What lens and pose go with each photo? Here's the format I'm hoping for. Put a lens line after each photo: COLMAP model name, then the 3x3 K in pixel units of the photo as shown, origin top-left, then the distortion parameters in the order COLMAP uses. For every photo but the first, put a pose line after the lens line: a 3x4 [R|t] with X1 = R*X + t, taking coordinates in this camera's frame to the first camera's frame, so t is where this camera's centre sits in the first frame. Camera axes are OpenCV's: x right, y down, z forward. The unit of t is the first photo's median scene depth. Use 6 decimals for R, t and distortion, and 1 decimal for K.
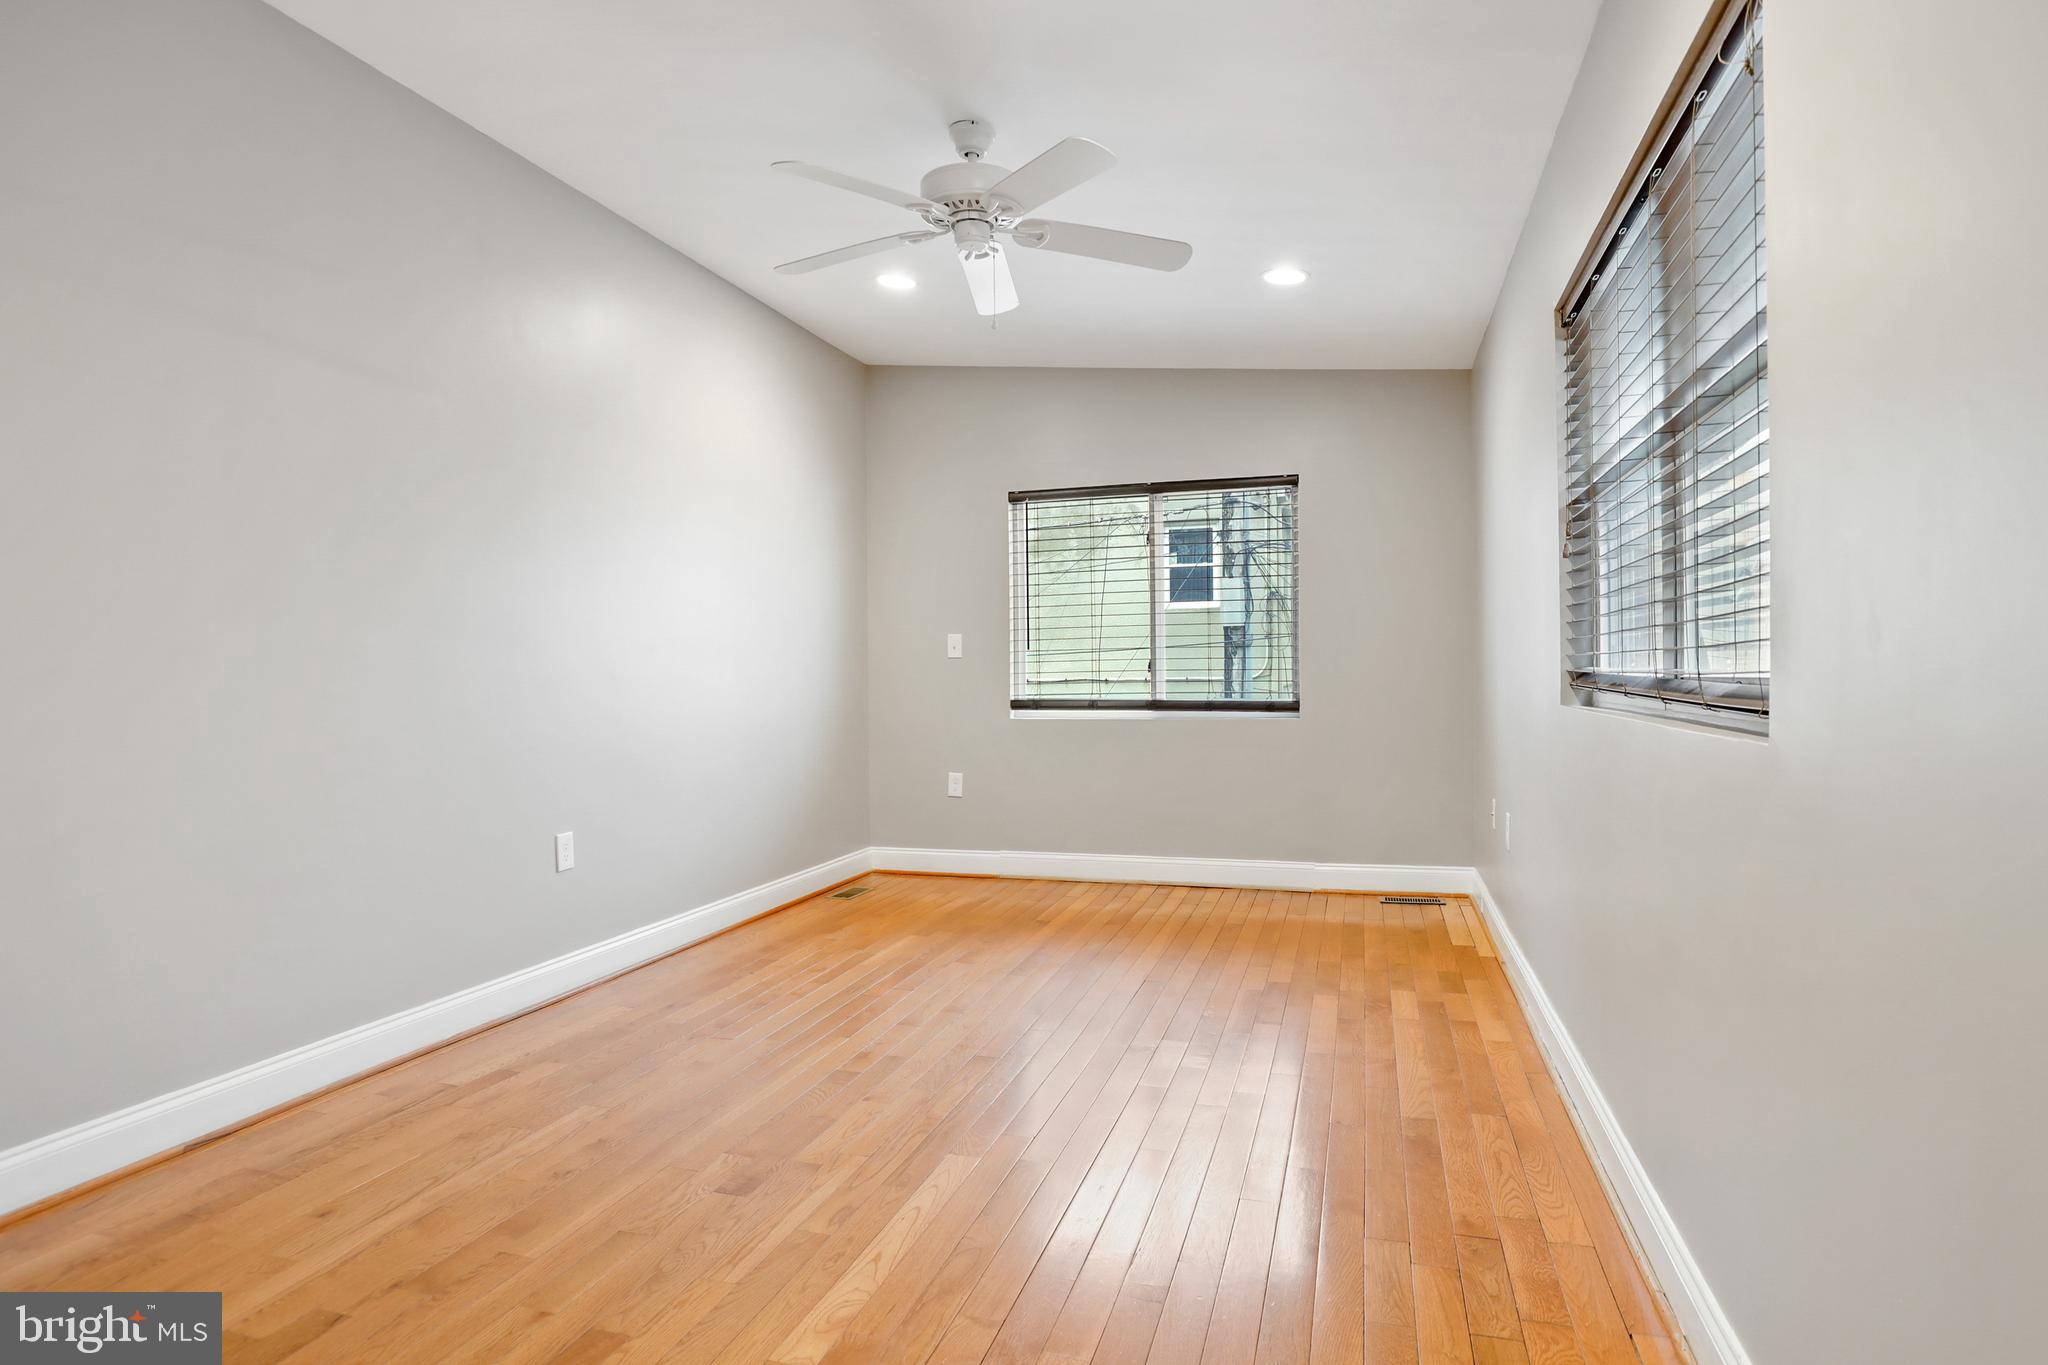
lens RADIAL K [[1110.6, 0, 1024.0], [0, 1110.6, 682.5], [0, 0, 1]] dist [-0.013722, 0.001086]
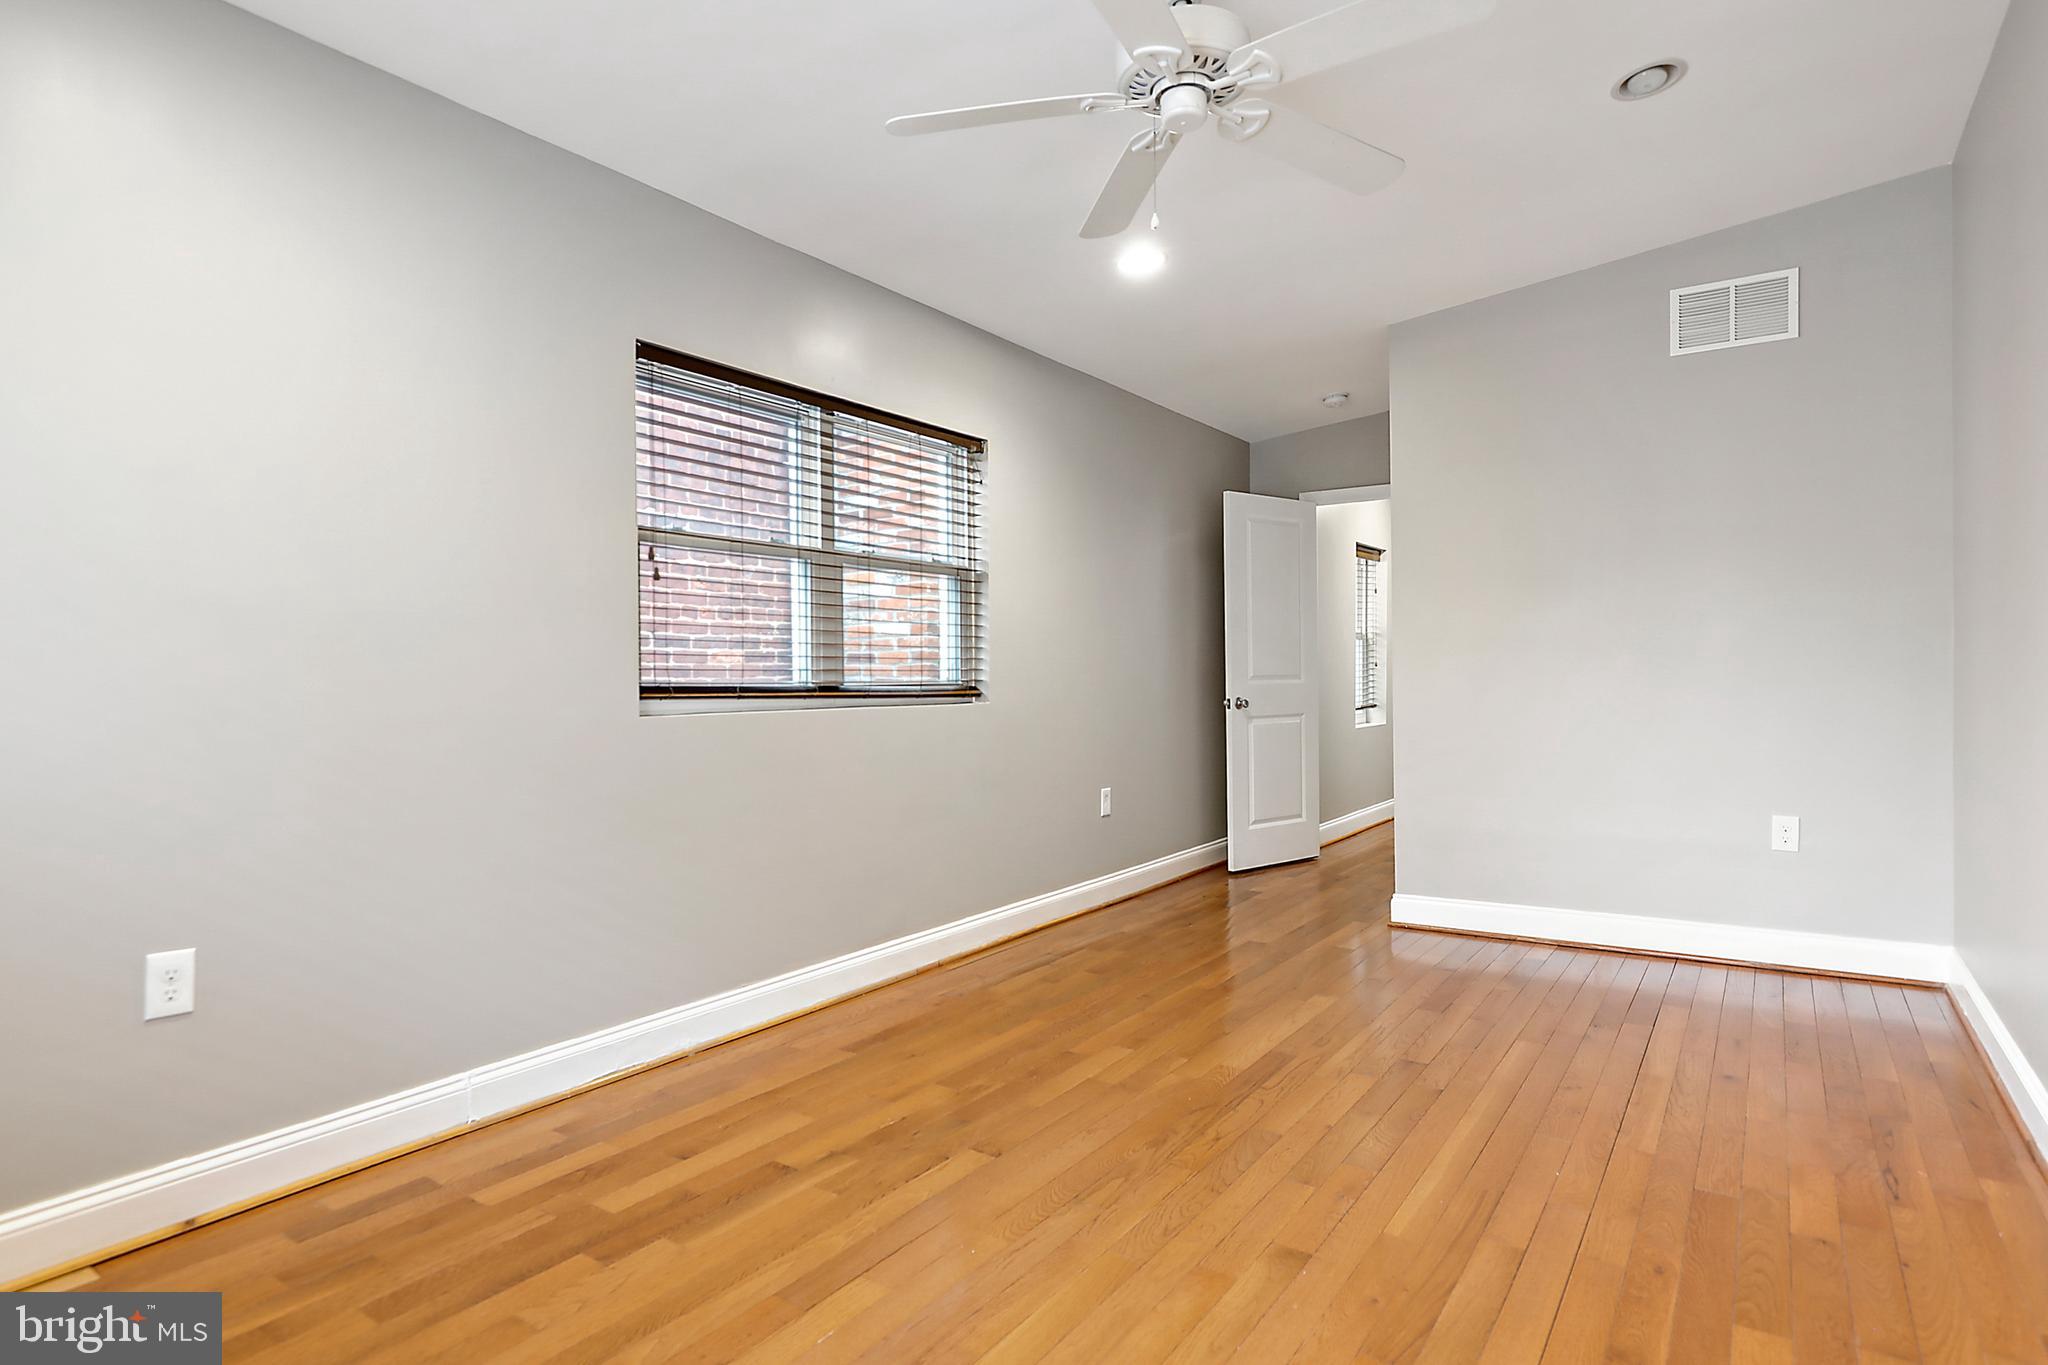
lens RADIAL K [[1110.6, 0, 1024.0], [0, 1110.6, 682.5], [0, 0, 1]] dist [-0.013722, 0.001086]
pose [[-0.955656, 0.016666, 0.294012, -0.121860], [0.020597, 0.999735, 0.010279, -0.010426], [-0.293763, 0.015879, -0.955746, 1.351241]]
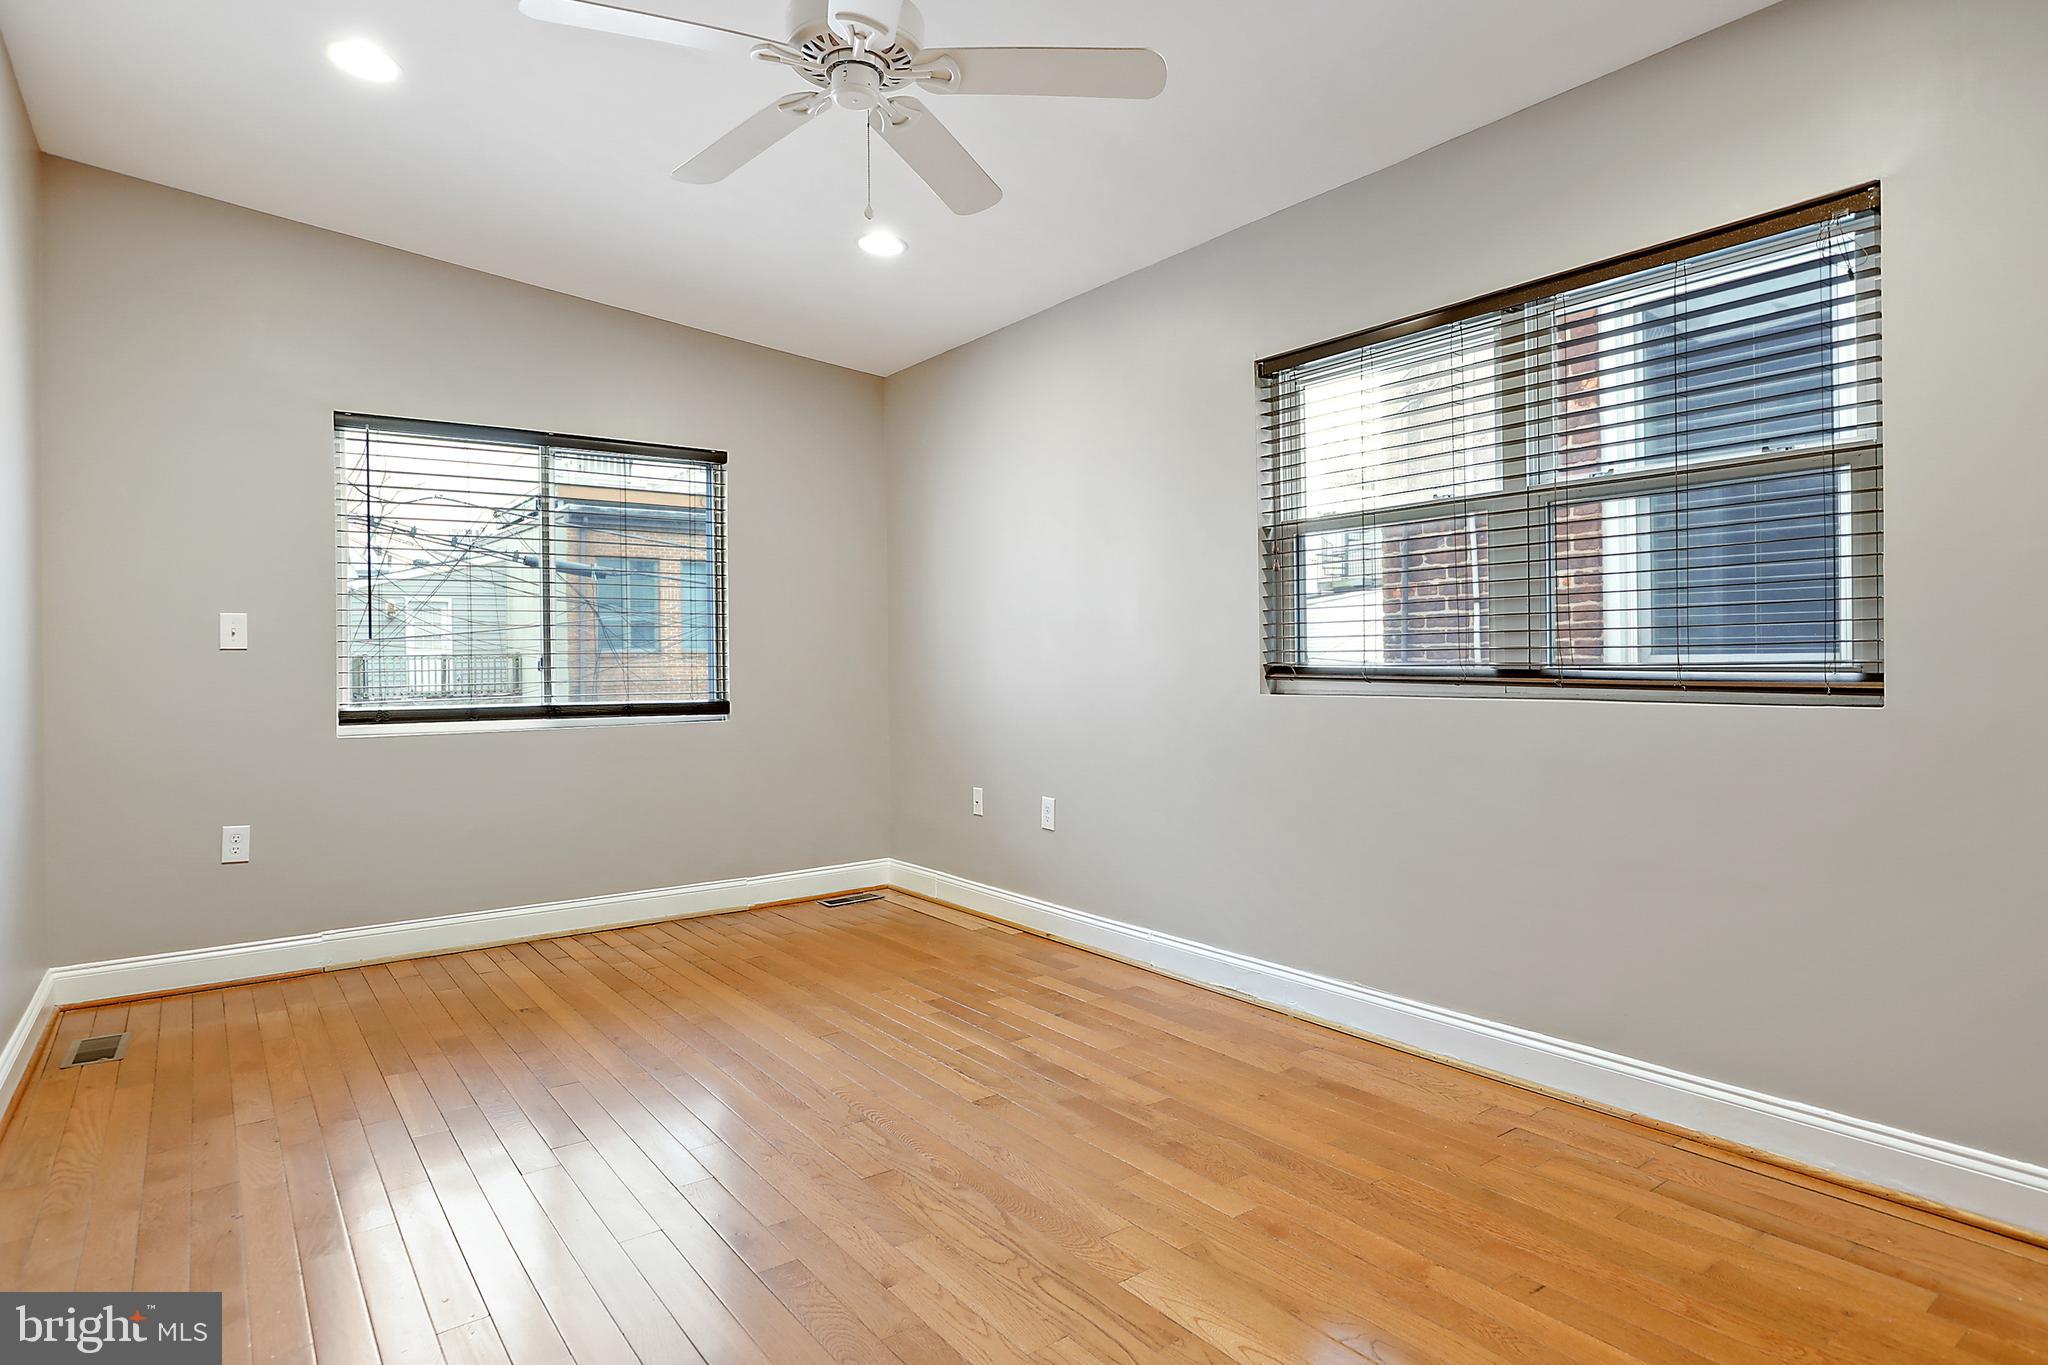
lens RADIAL K [[1107.2, 0, 1023.2], [0, 1107.2, 664.9], [0, 0, 1]] dist [-0.017195, -0.000240]
pose [[0.595555, 0.002401, 0.803311, -0.440775], [0.012052, 0.999856, -0.011924, 0.000401], [-0.803224, 0.016783, 0.595441, 0.355665]]
